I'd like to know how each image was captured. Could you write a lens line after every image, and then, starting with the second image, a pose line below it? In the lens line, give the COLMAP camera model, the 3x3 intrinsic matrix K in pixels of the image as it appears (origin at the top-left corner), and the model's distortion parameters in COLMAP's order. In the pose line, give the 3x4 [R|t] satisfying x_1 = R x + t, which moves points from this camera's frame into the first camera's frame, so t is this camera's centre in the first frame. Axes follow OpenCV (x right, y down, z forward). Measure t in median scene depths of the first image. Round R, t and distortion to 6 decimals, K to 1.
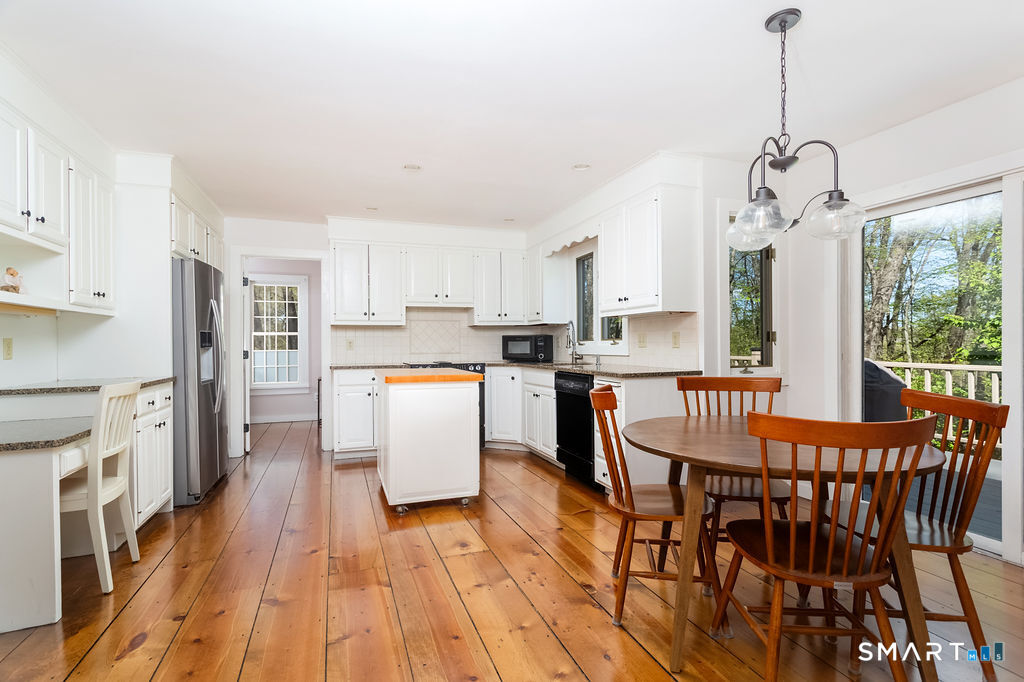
lens RADIAL K [[478.9, 0, 509.1], [0, 478.9, 342.1], [0, 0, 1]] dist [-0.013376, 0.010901]
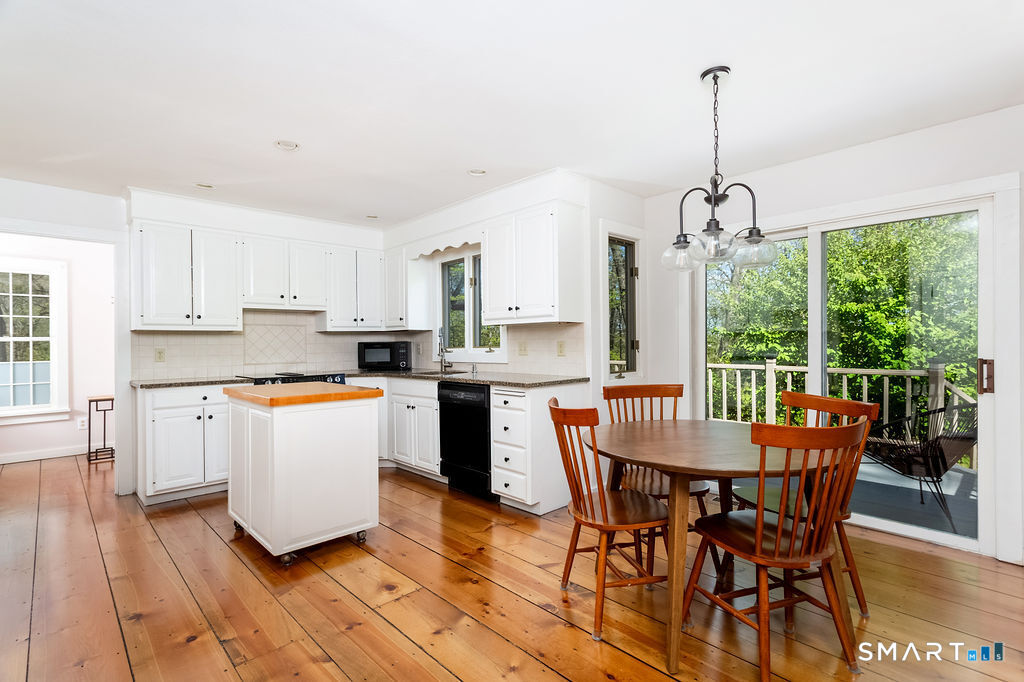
lens RADIAL K [[478.9, 0, 509.1], [0, 478.9, 342.1], [0, 0, 1]] dist [-0.013376, 0.010901]
pose [[0.914988, -0.002454, 0.403475, -0.164201], [0.003787, 0.999990, -0.002506, -0.014925], [-0.403464, 0.003821, 0.914987, 0.072838]]
